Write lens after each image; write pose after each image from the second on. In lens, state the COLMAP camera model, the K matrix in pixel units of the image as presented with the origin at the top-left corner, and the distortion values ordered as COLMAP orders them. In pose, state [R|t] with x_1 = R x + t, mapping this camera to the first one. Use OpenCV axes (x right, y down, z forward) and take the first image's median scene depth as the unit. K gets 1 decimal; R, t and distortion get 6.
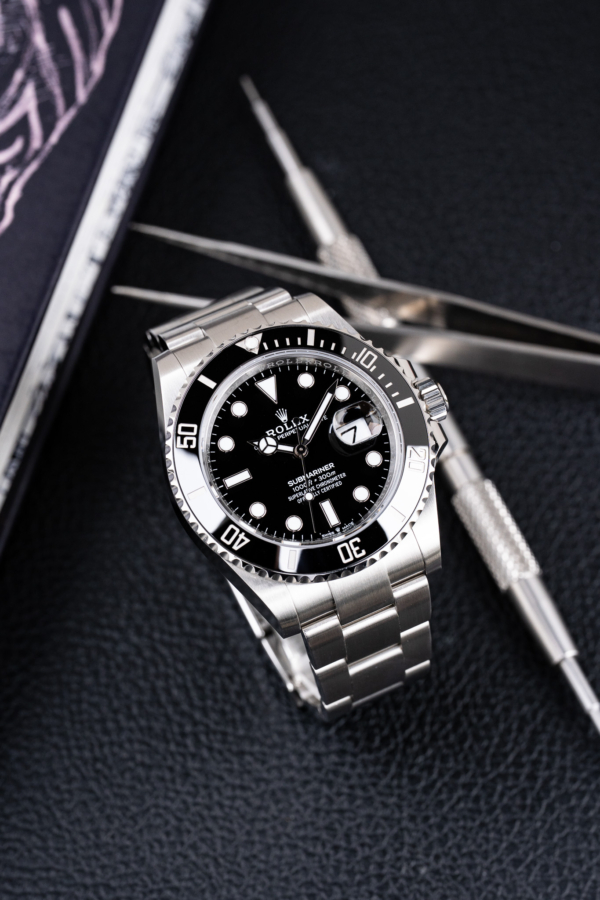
lens RADIAL K [[4351.9, 0, 300.0], [0, 4351.9, 450.0], [0, 0, 1]] dist [1.364504, -3.875006]
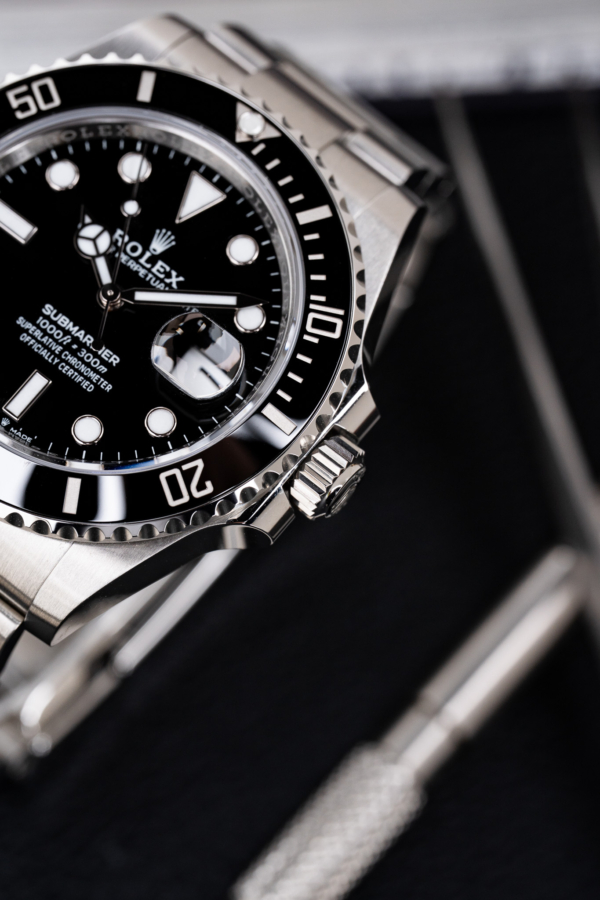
lens RADIAL K [[4351.9, 0, 300.0], [0, 4351.9, 450.0], [0, 0, 1]] dist [1.364504, -3.875006]
pose [[0.426444, 0.825731, -0.369206, 0.222460], [-0.853397, 0.502576, 0.138316, -0.083870], [0.299766, 0.256095, 0.918997, 0.519819]]
